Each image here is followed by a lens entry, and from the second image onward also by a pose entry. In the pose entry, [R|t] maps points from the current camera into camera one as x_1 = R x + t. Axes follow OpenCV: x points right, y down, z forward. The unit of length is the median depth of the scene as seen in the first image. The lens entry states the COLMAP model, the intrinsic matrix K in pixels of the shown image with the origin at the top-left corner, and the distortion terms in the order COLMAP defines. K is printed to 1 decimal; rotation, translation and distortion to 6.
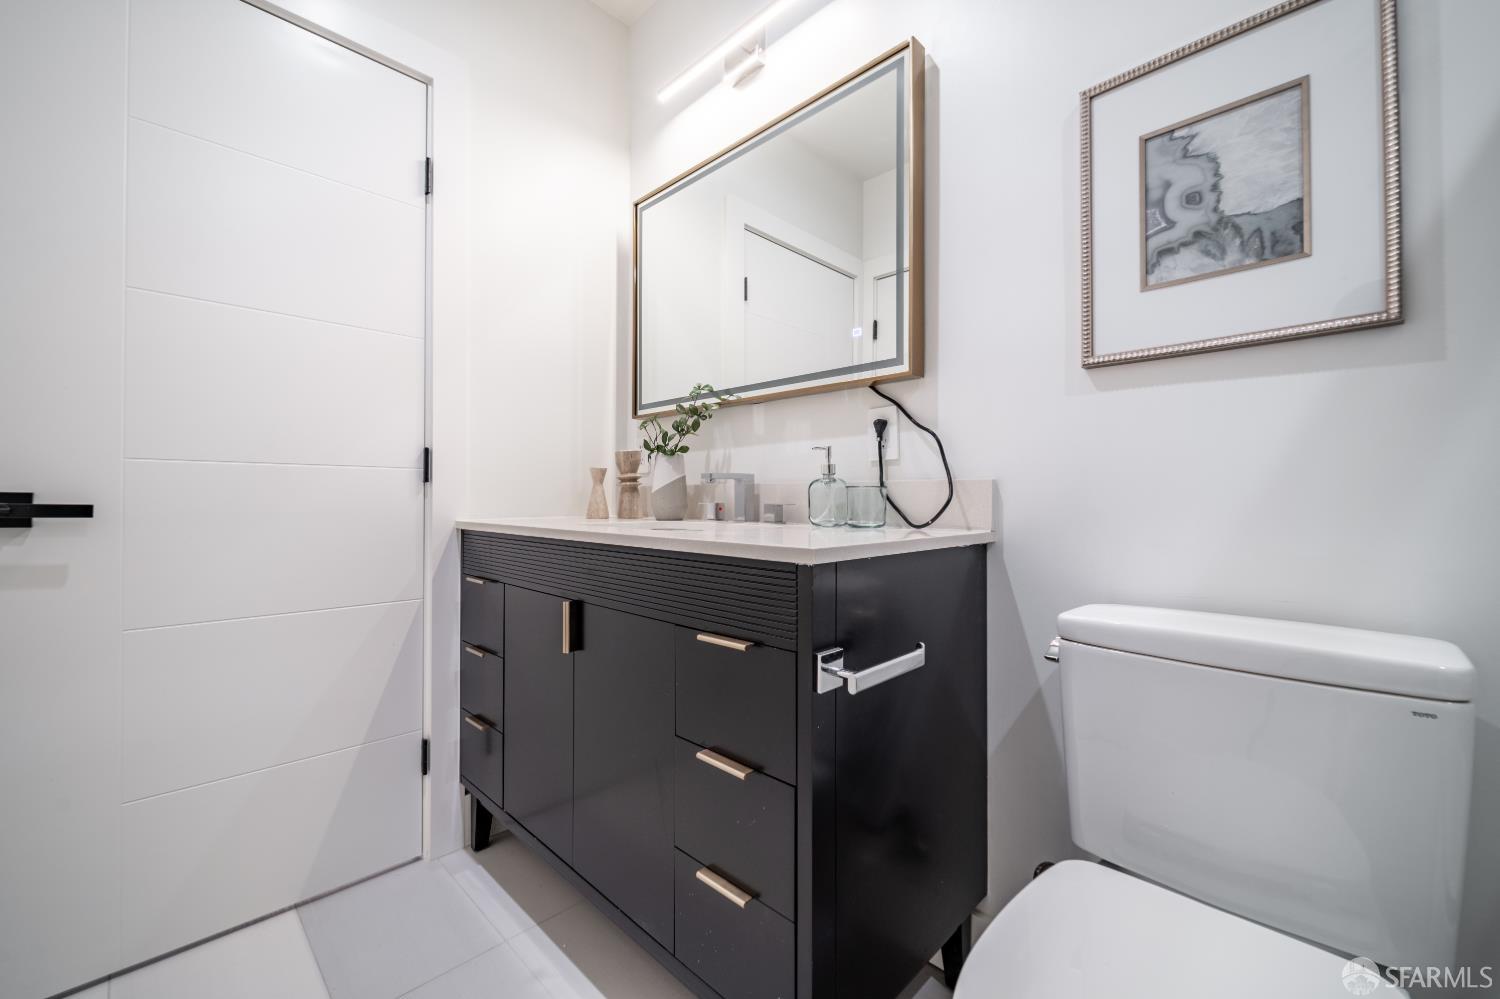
lens RADIAL K [[606.4, 0, 749.7], [0, 606.4, 495.7], [0, 0, 1]] dist [0.000948, -0.001115]
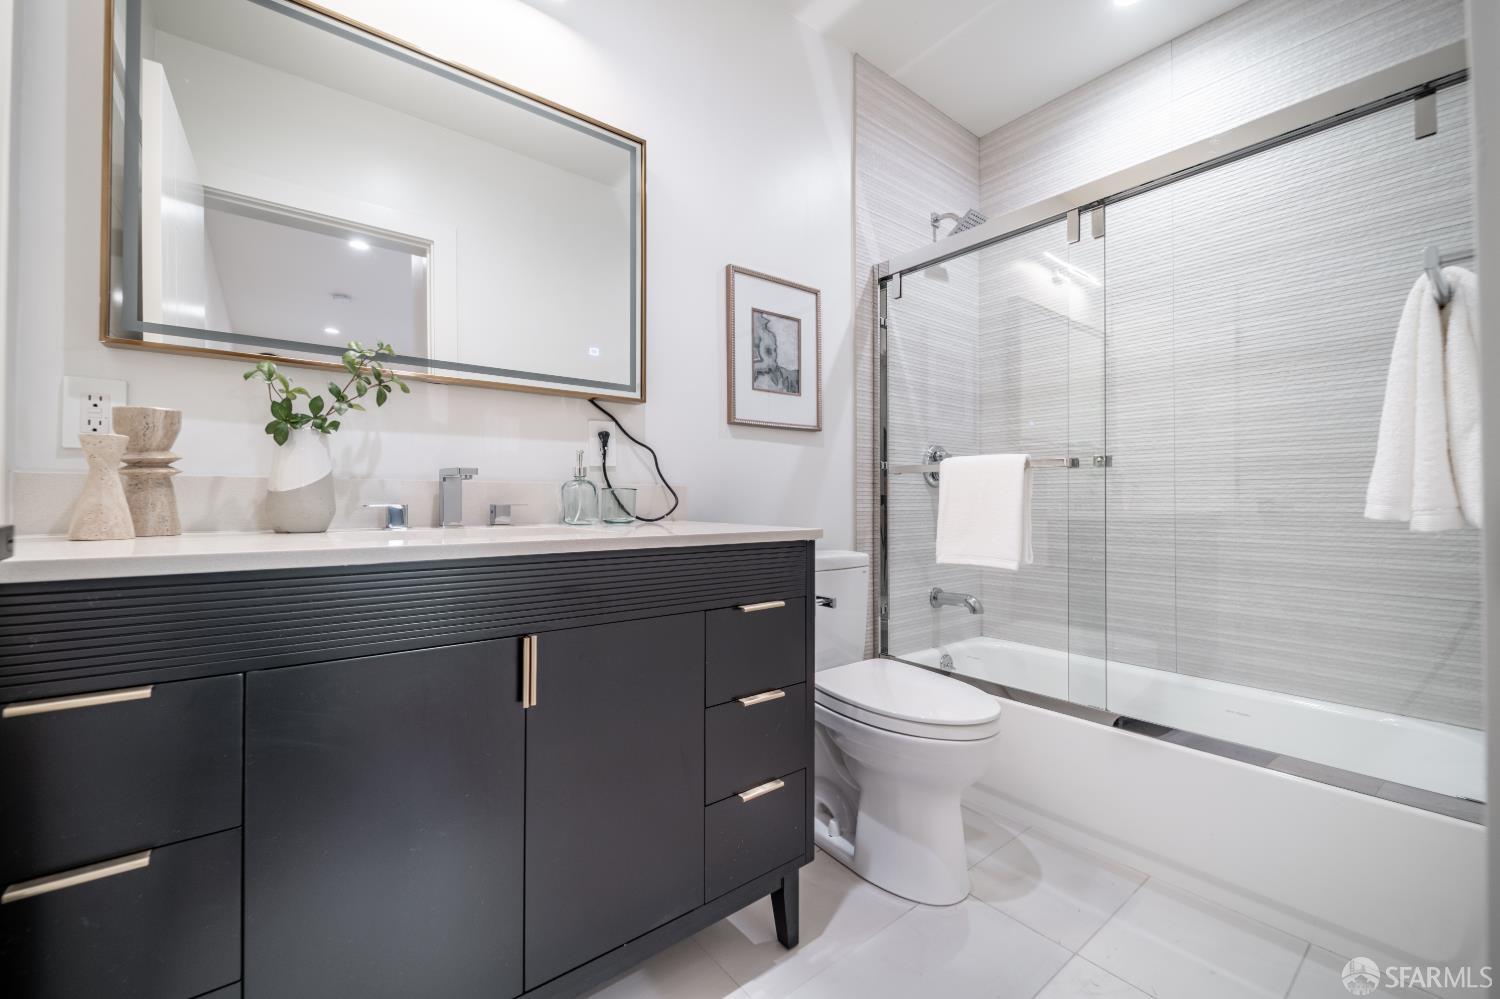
lens RADIAL K [[606.4, 0, 749.7], [0, 606.4, 495.7], [0, 0, 1]] dist [0.000948, -0.001115]
pose [[0.114061, 0.003739, 0.993467, -1.019013], [-0.004362, 0.999985, -0.003262, 0.001512], [-0.993464, -0.003962, 0.114075, 0.650727]]
